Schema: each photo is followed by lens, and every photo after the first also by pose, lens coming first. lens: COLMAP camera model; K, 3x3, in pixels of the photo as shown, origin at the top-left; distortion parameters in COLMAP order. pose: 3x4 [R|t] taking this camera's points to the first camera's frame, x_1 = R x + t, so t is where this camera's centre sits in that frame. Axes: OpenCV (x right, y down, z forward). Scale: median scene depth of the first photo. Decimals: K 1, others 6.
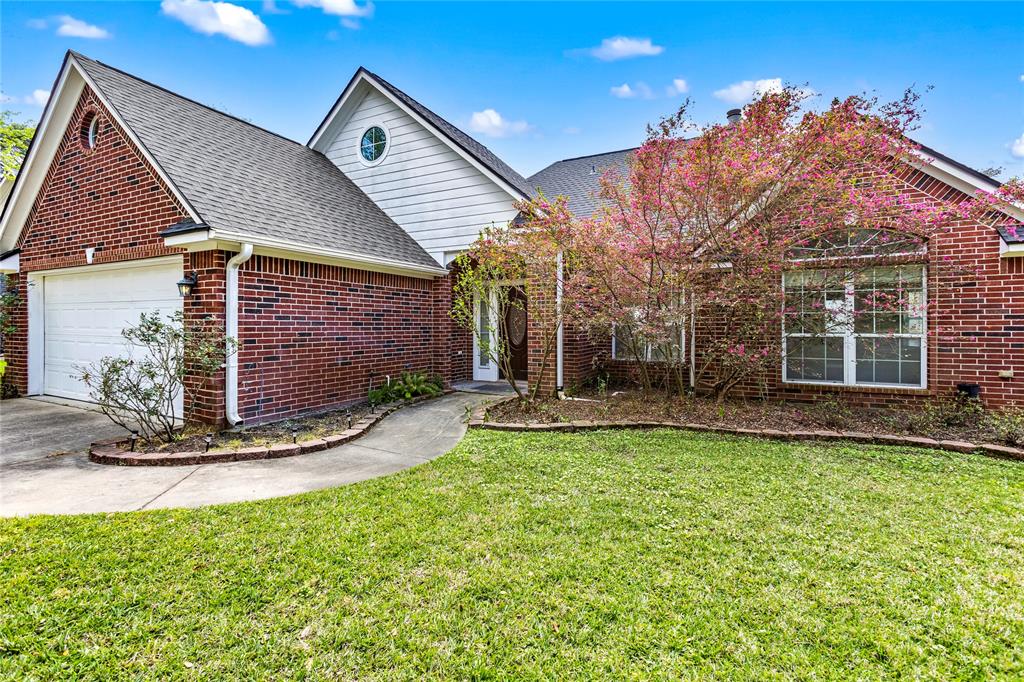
lens RADIAL K [[463.3, 0, 487.0], [0, 463.3, 318.2], [0, 0, 1]] dist [0.011762, 0.000552]
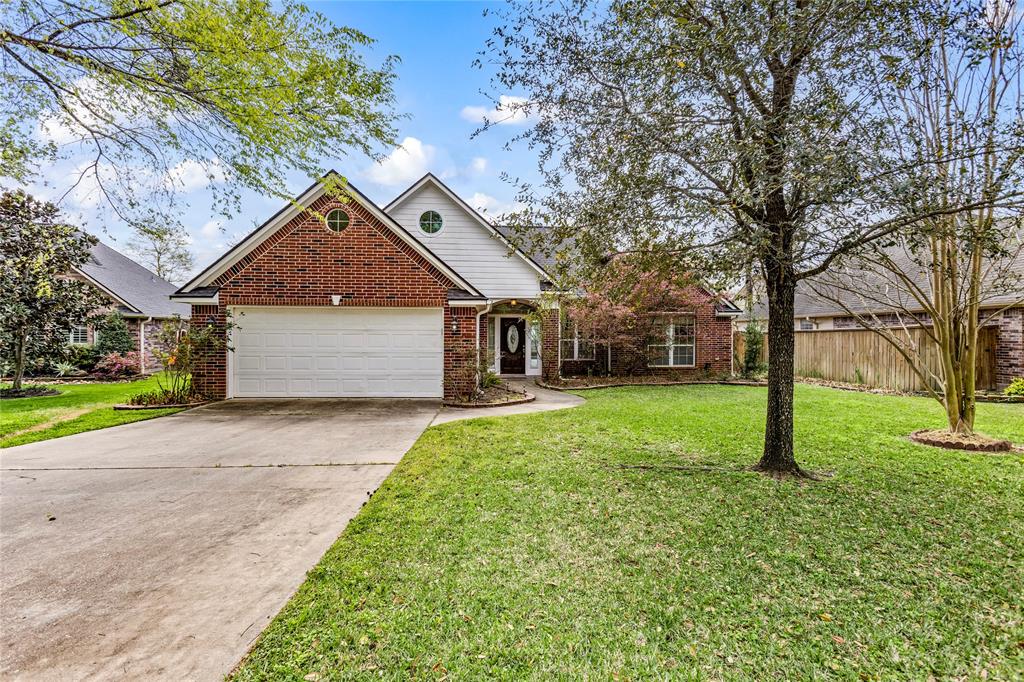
lens RADIAL K [[463.3, 0, 513.2], [0, 463.3, 341.3], [0, 0, 1]] dist [0.011762, 0.000552]
pose [[0.859113, -0.007766, 0.511727, -1.133857], [-0.003283, 0.999781, 0.020685, -0.031237], [-0.511775, -0.019451, 0.858899, -0.622667]]
